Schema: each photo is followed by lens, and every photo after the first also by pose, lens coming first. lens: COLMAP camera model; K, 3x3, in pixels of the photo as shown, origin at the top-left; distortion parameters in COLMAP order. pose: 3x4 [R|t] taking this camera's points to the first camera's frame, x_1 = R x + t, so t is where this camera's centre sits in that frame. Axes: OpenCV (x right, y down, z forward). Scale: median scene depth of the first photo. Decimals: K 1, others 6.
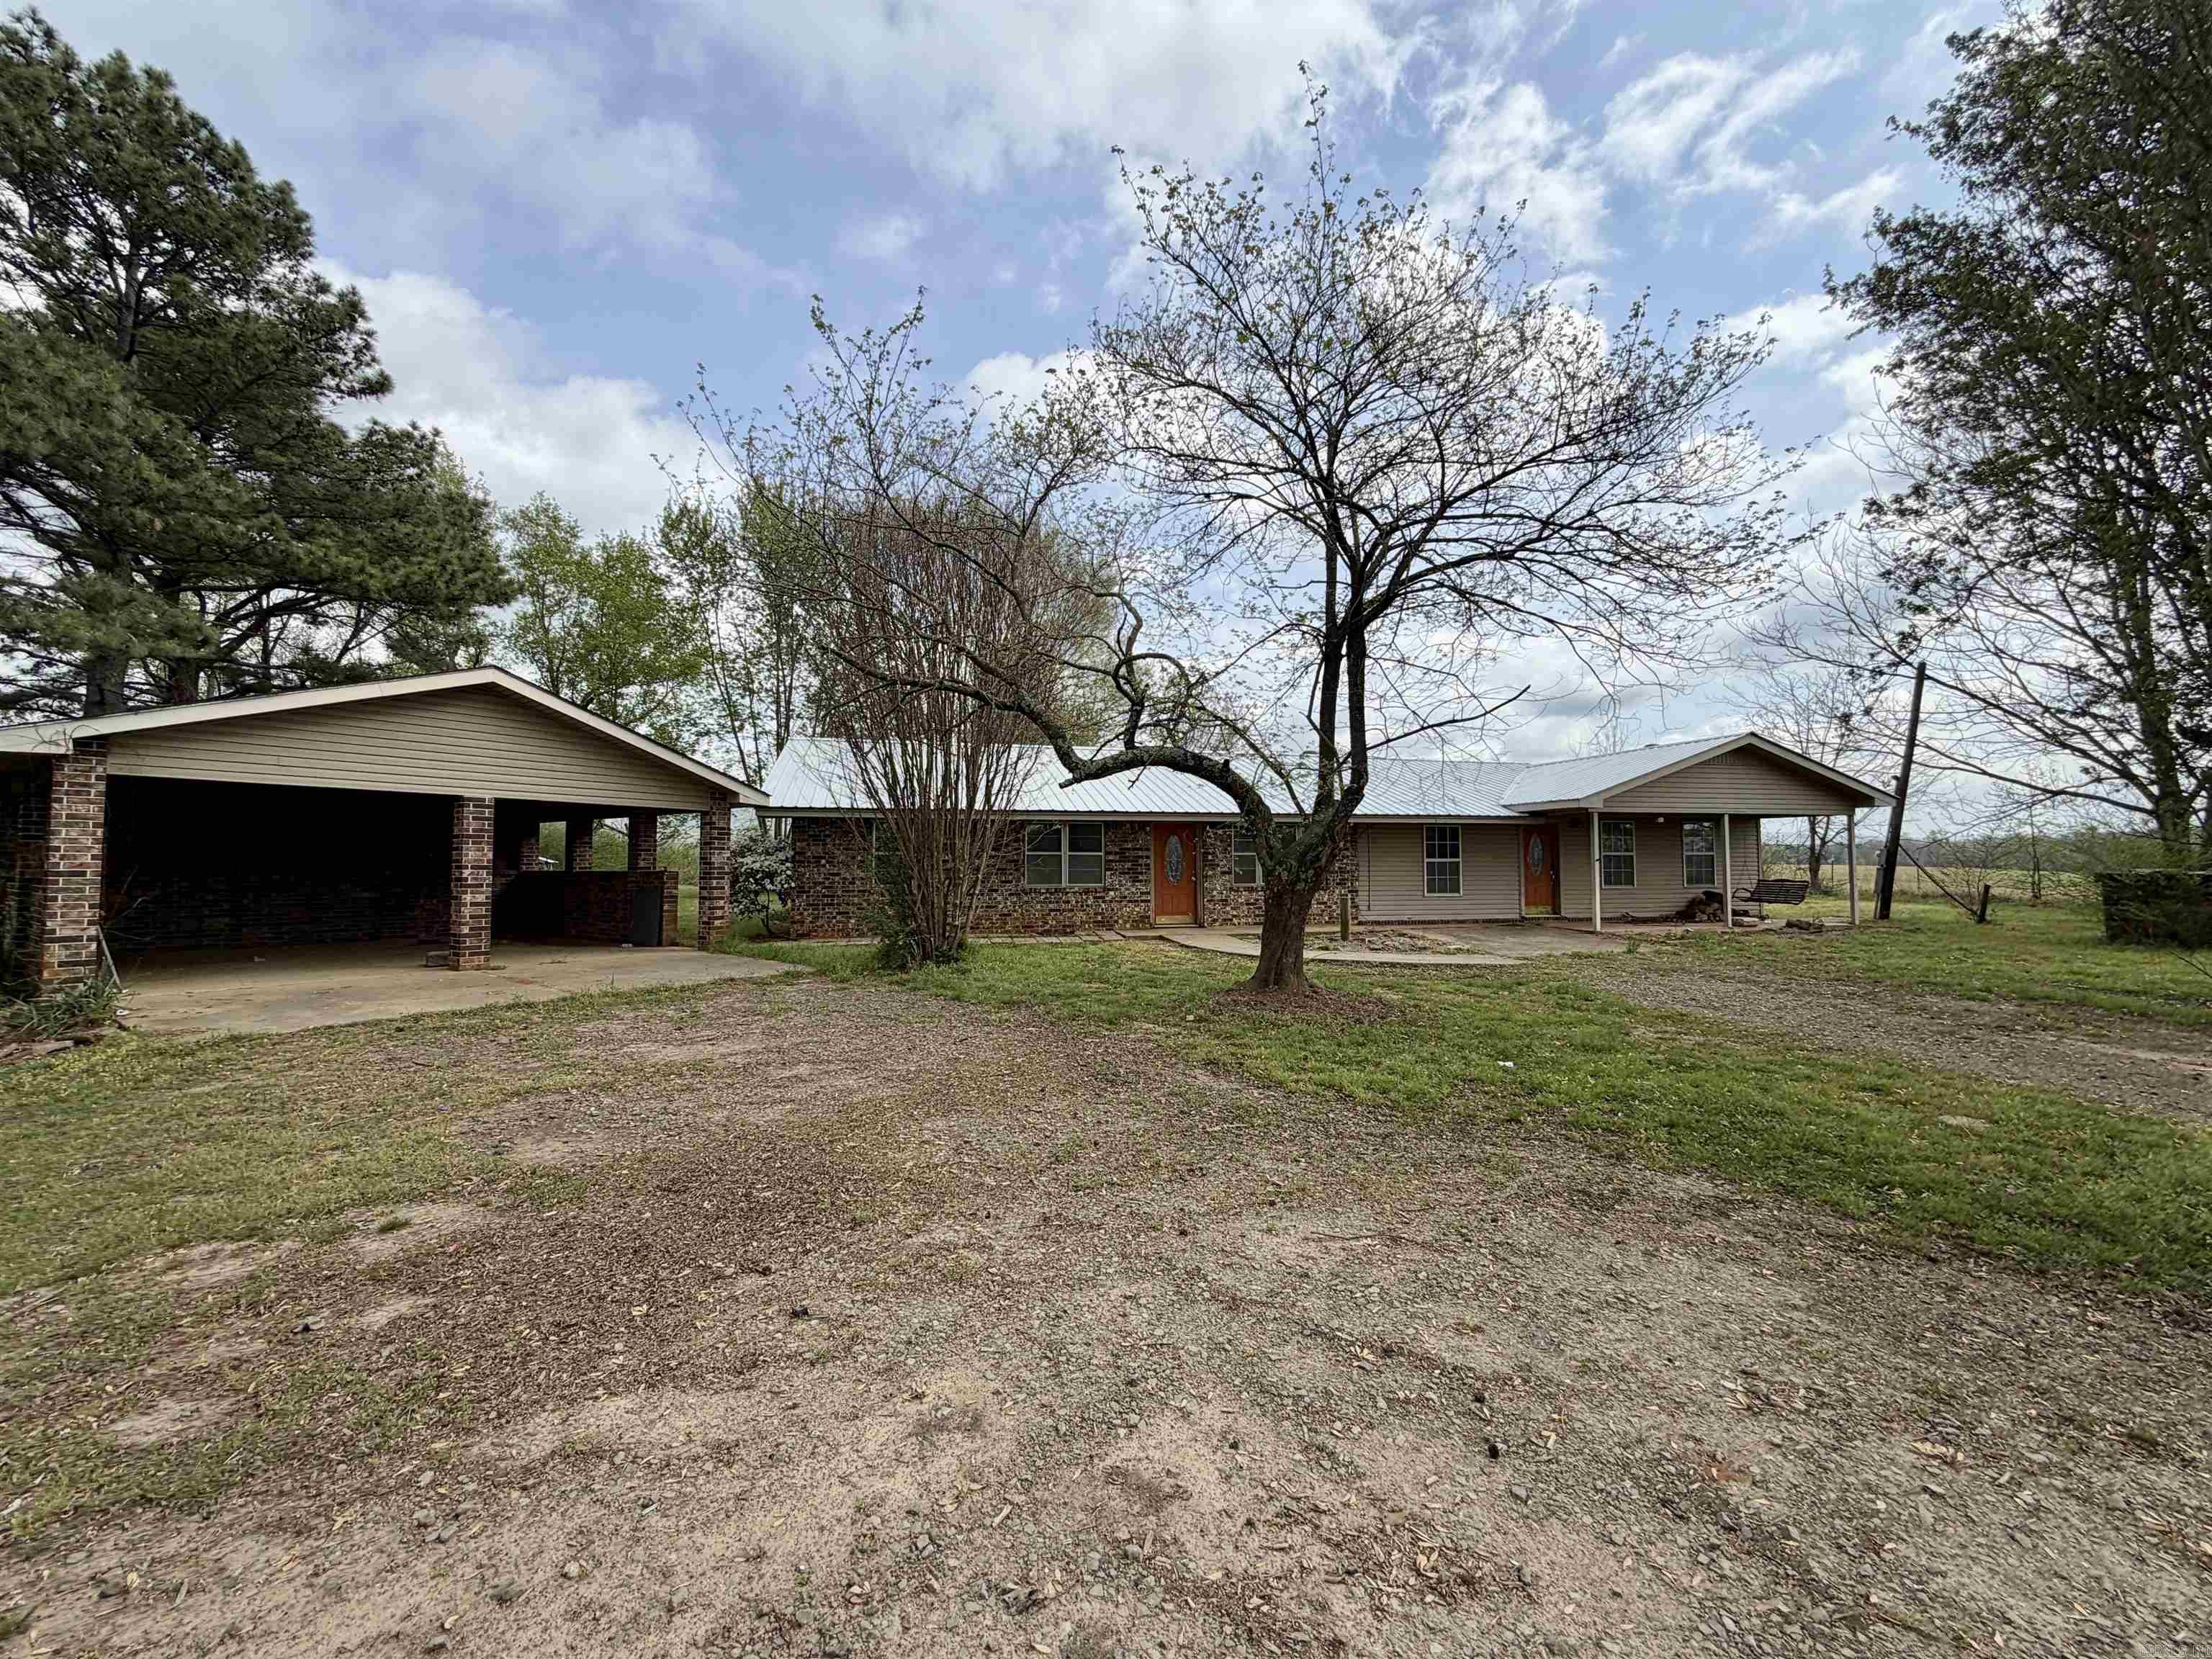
lens RADIAL K [[883.6, 0, 1104.1], [0, 883.6, 832.7], [0, 0, 1]] dist [-0.001181, -0.001967]
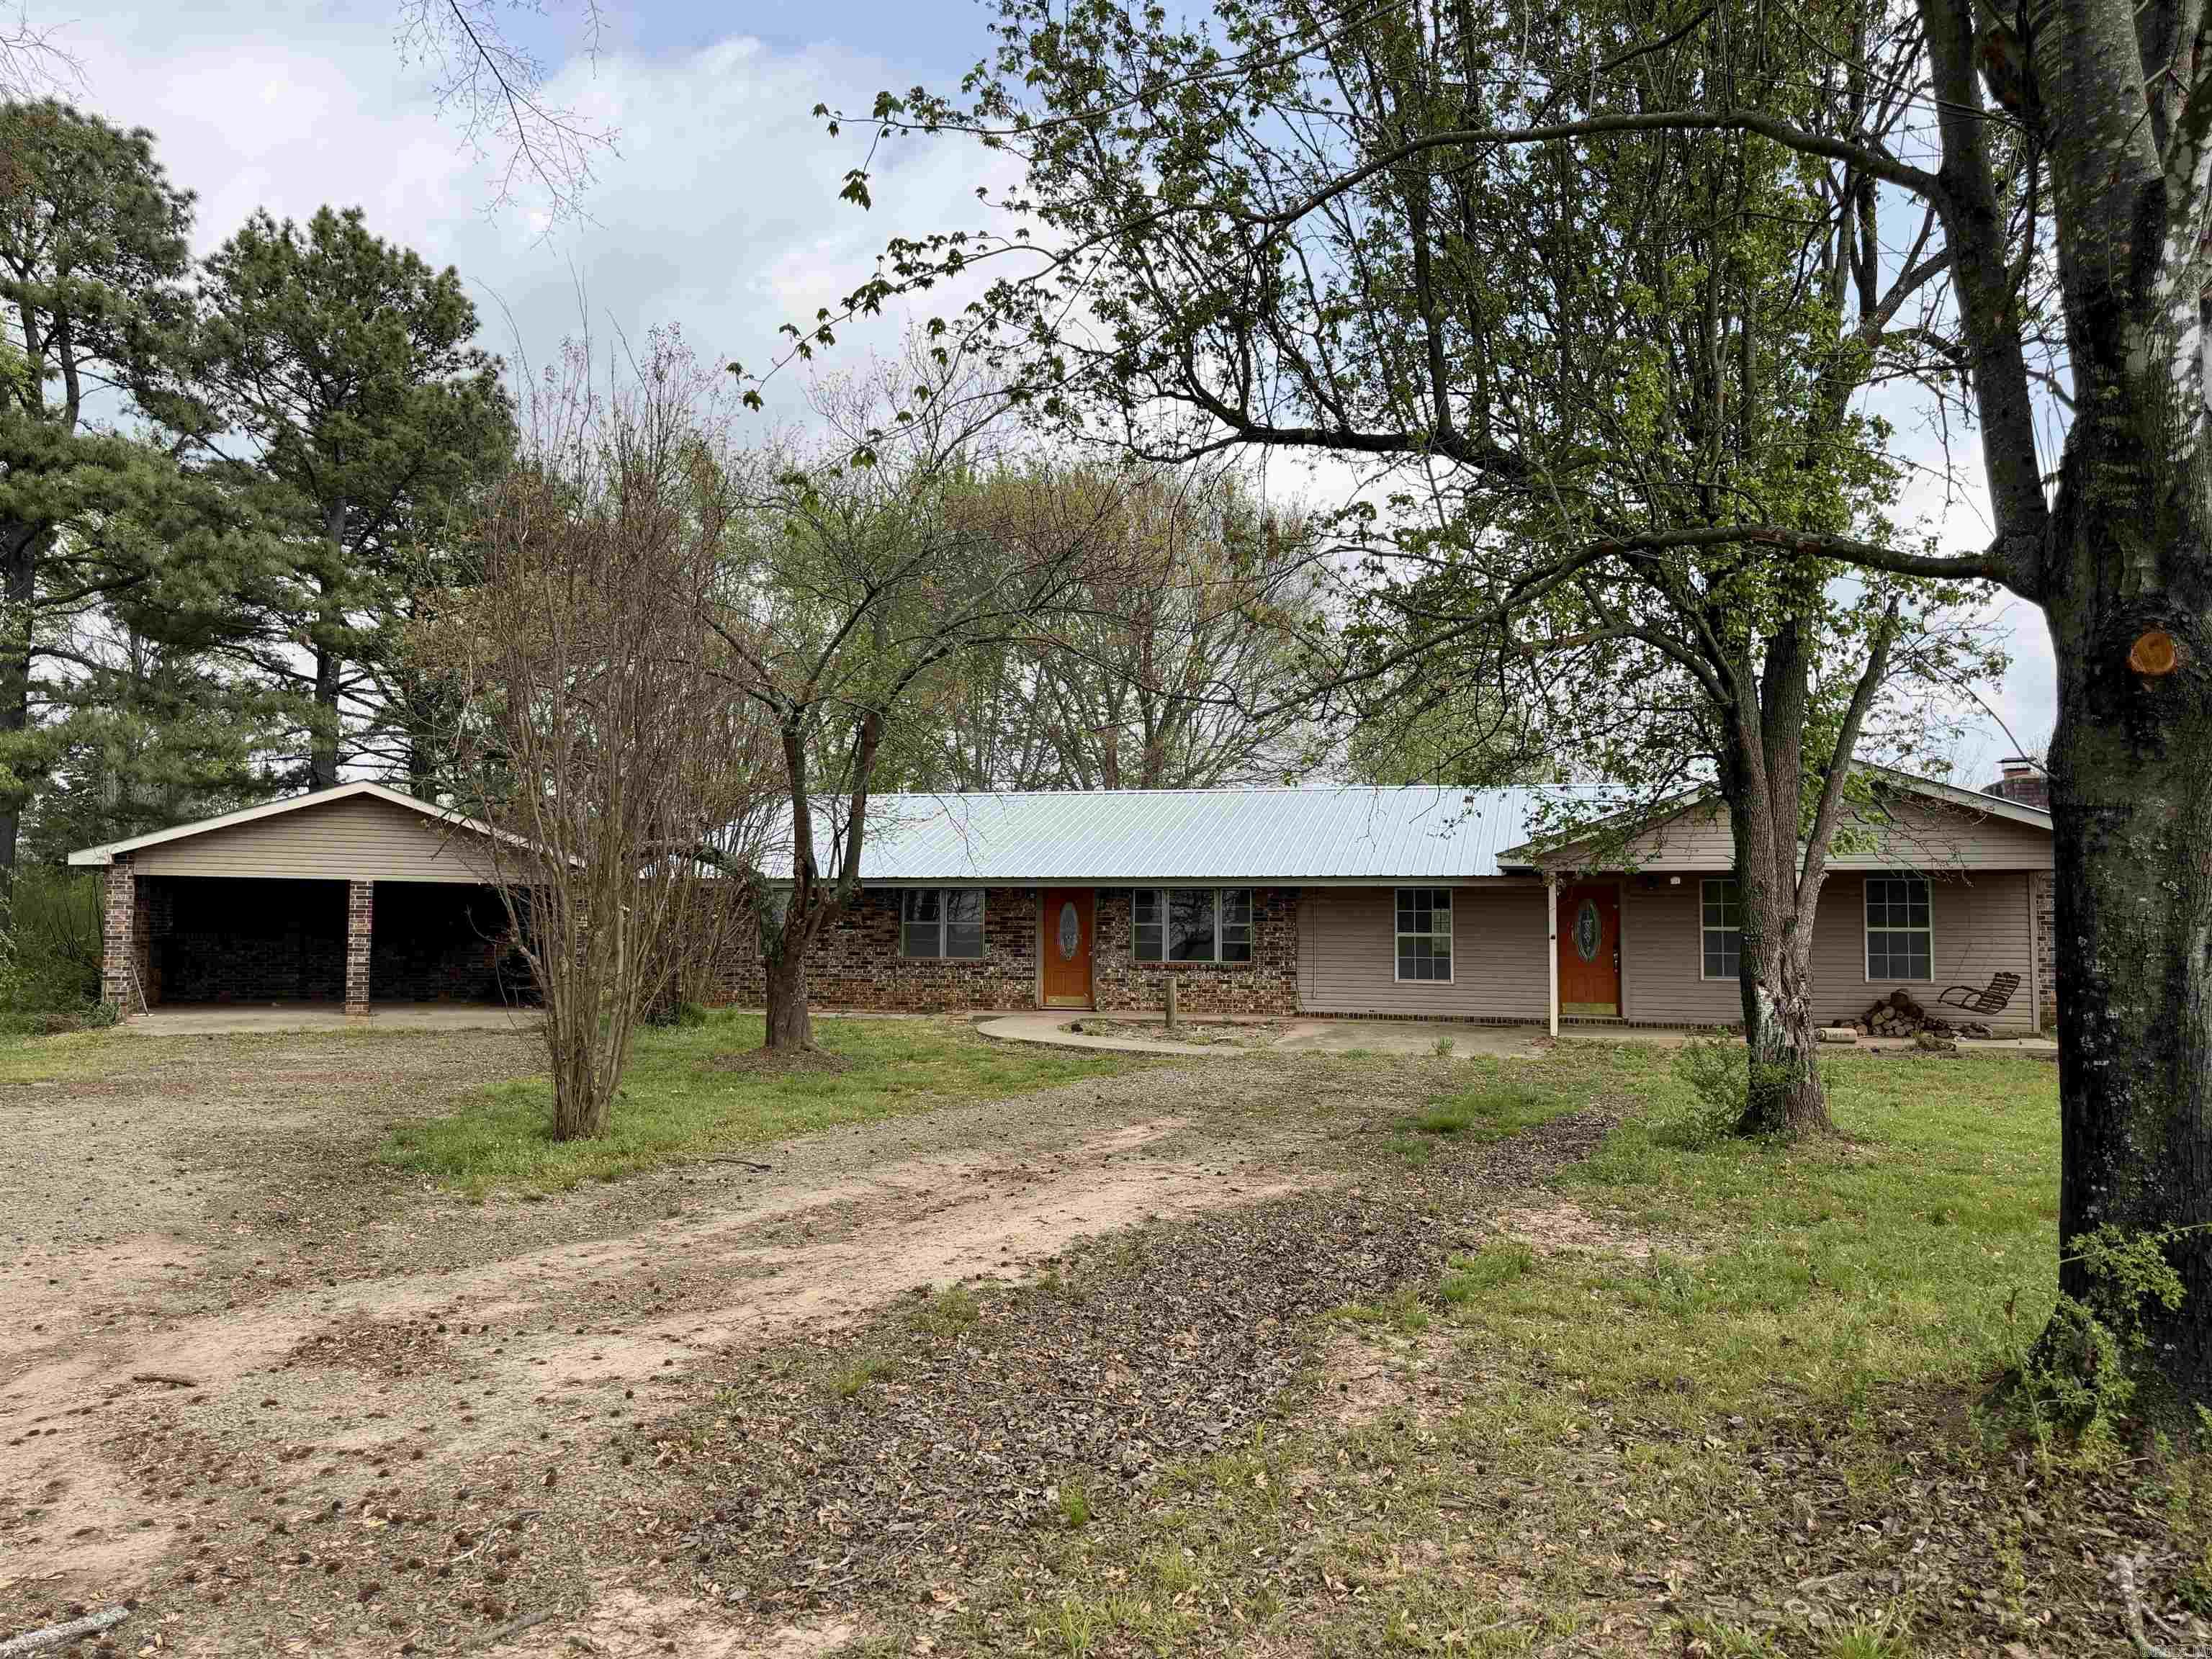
lens RADIAL K [[1551.7, 0, 1119.1], [0, 1551.7, 826.6], [0, 0, 1]] dist [0.017619, -0.026484]
pose [[0.874066, -0.023589, -0.485235, 1.360570], [0.009680, 0.999468, -0.031151, -0.037644], [0.485711, 0.022531, 0.873829, -0.445542]]
